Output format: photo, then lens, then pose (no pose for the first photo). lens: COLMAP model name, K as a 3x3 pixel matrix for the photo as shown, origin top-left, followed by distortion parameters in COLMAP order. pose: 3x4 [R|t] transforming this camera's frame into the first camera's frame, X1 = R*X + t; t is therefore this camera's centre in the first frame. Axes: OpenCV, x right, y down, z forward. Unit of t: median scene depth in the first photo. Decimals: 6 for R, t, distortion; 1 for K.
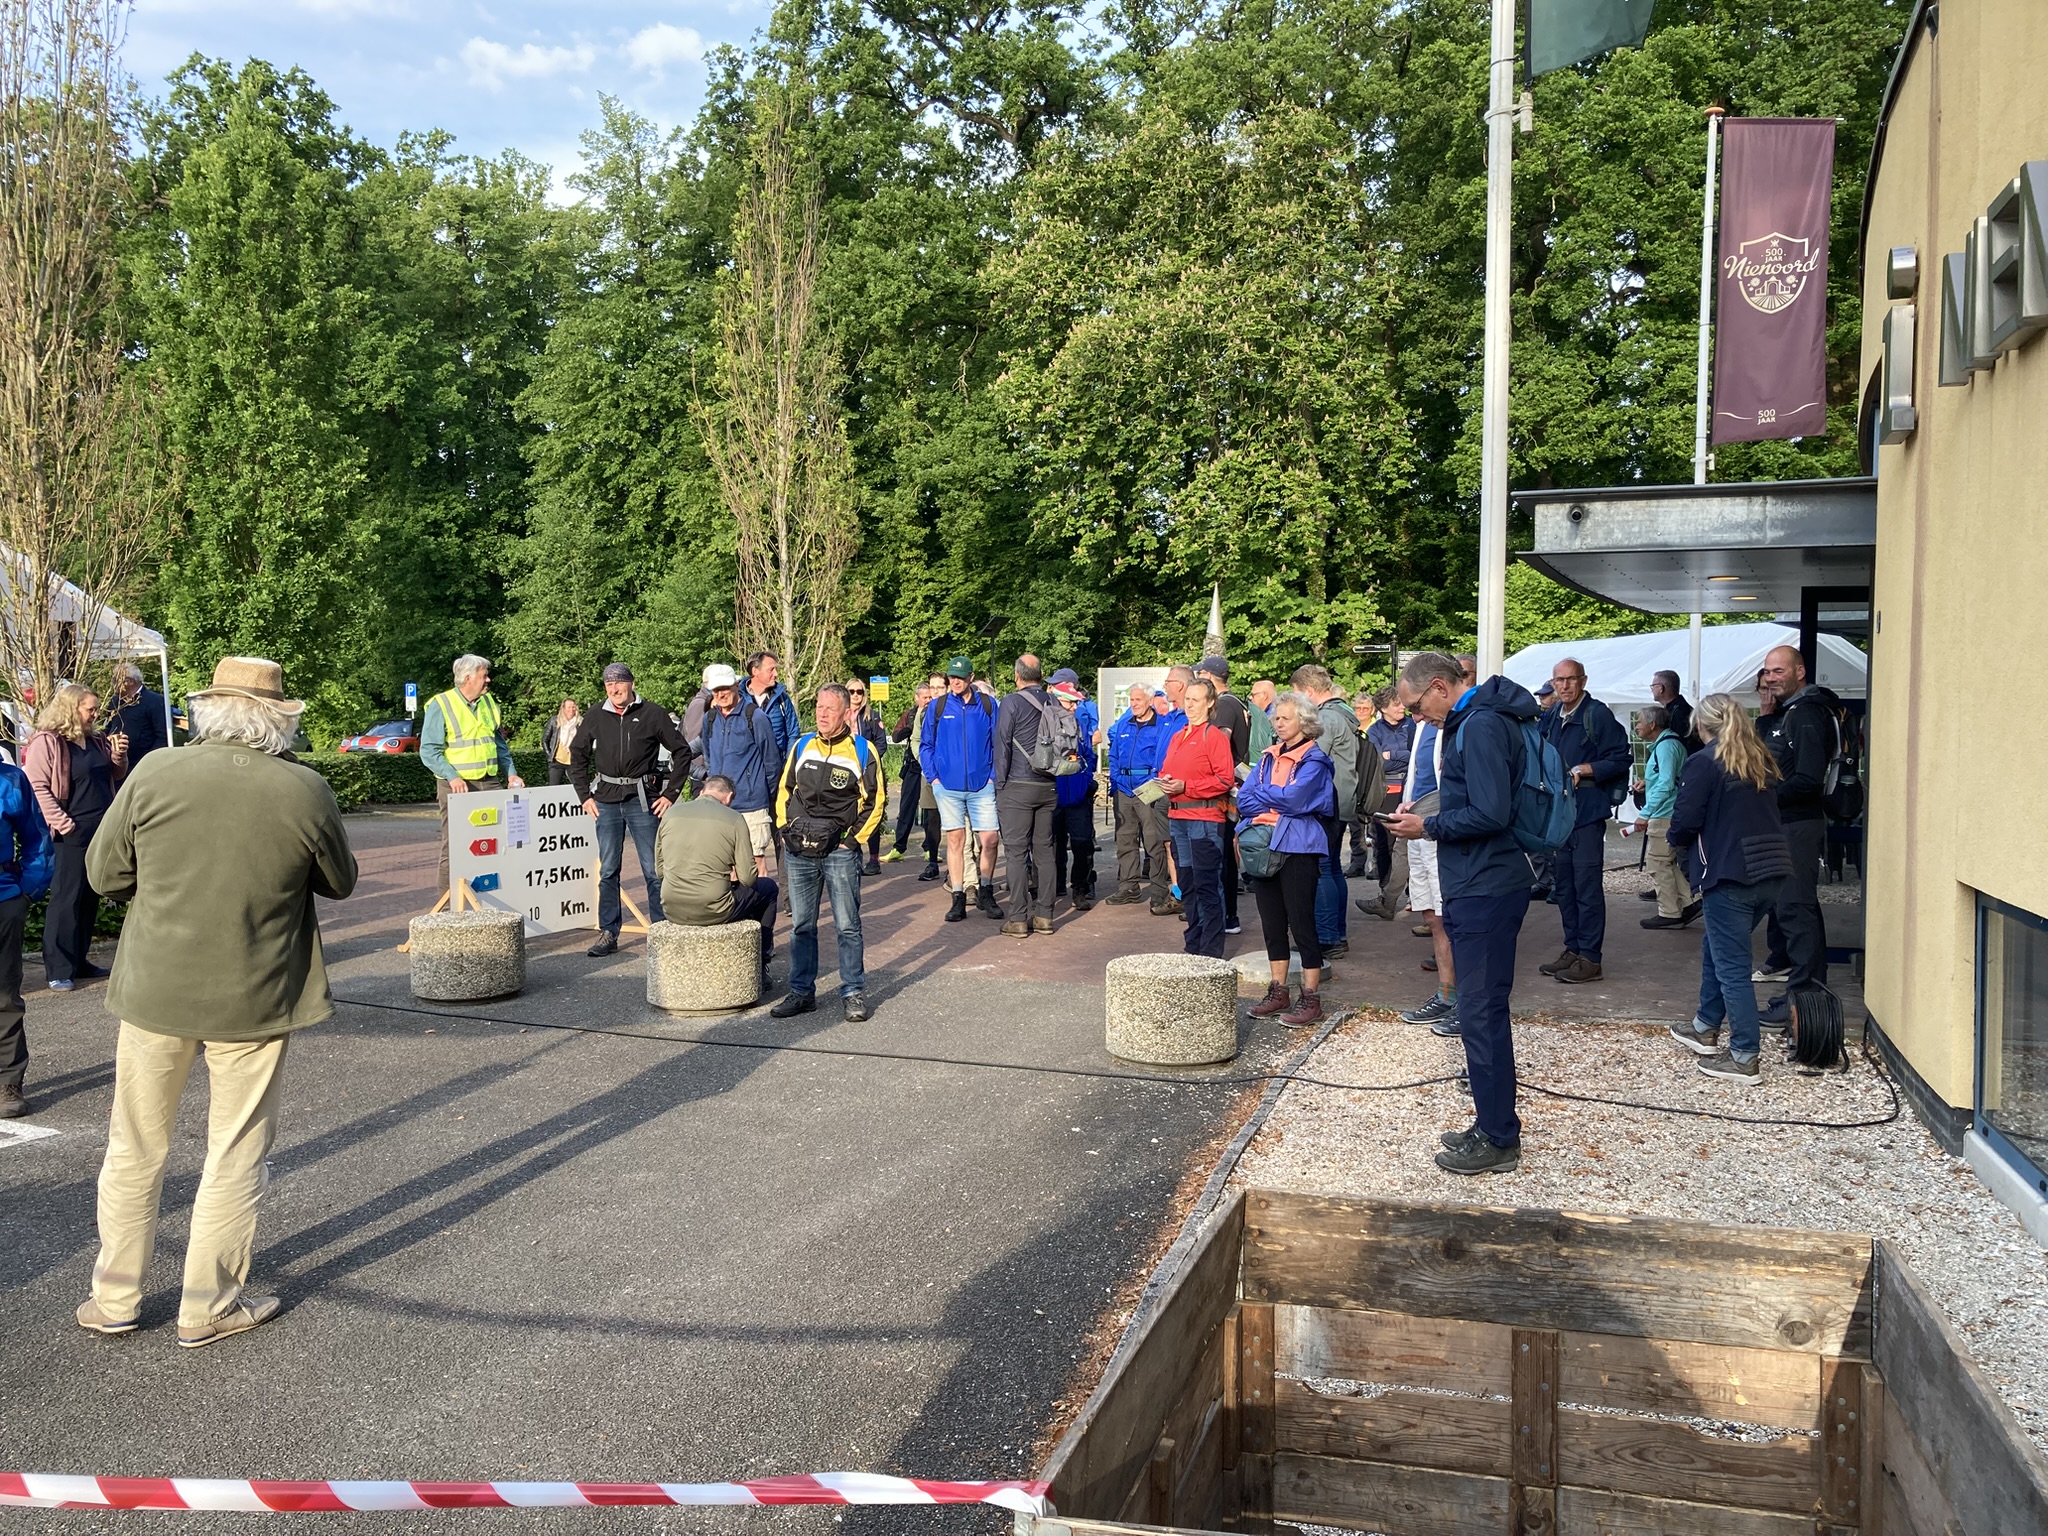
lens RADIAL K [[1712.6, 0, 1023.4], [0, 1712.6, 787.1], [0, 0, 1]] dist [0.098582, -0.223252]
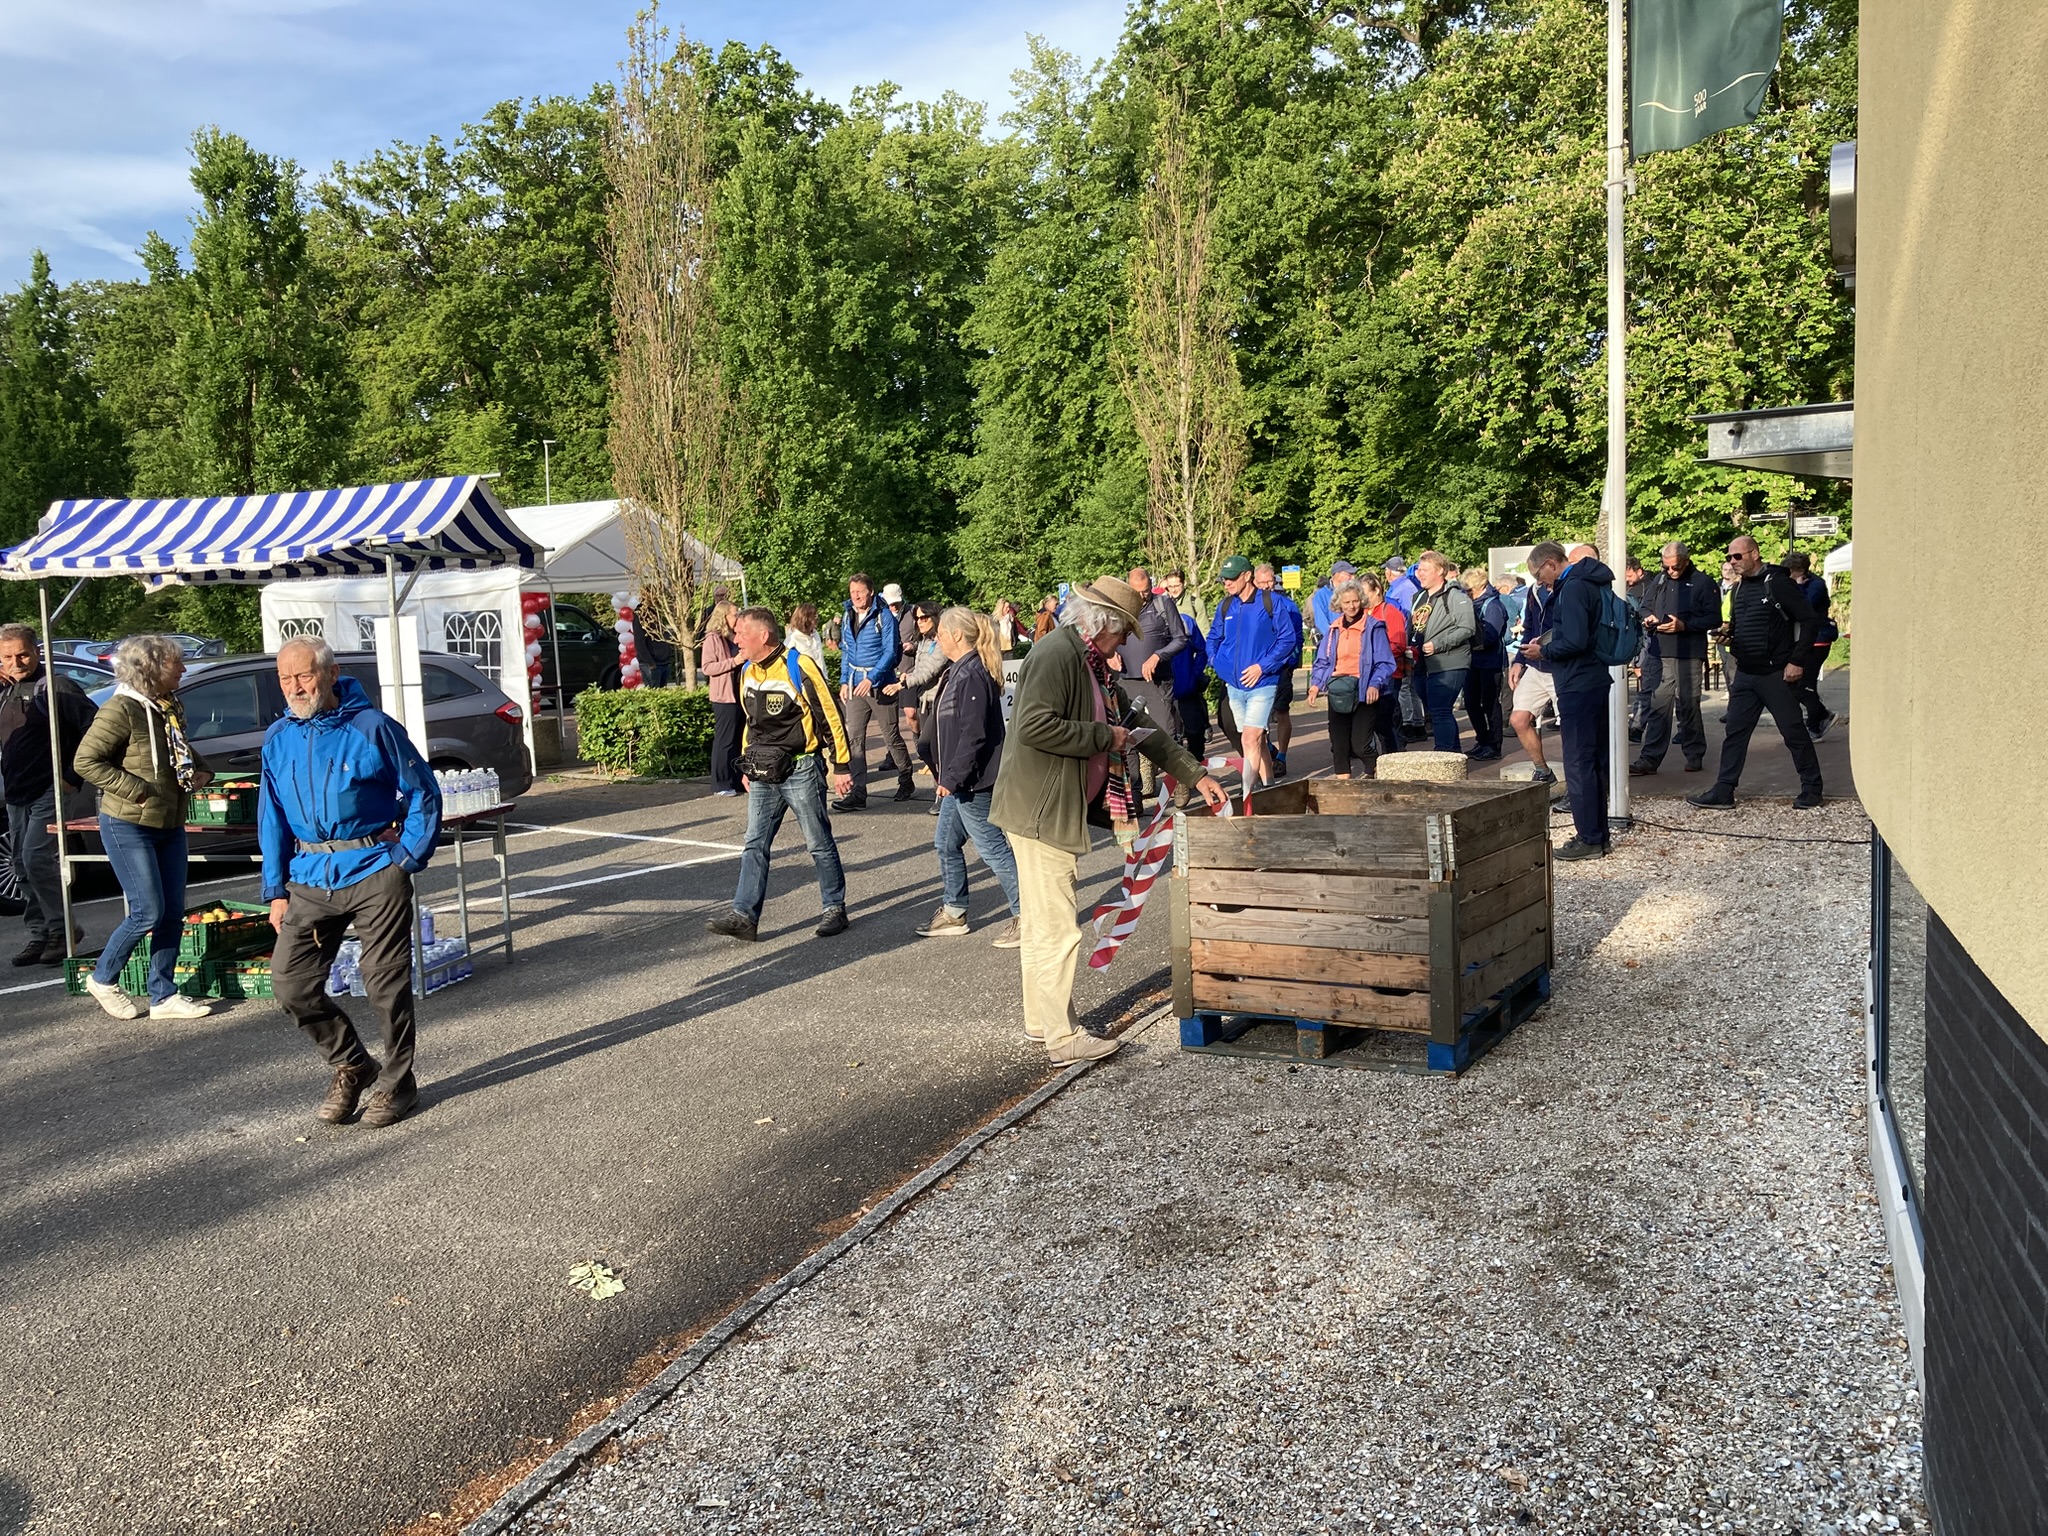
lens RADIAL K [[1733.6, 0, 990.3], [0, 1733.6, 770.0], [0, 0, 1]] dist [0.078878, -0.147794]
pose [[0.962901, -0.014863, -0.269447, 0.026391], [0.028580, 0.998483, 0.047054, 0.006241], [0.268339, -0.053009, 0.961865, -0.108454]]
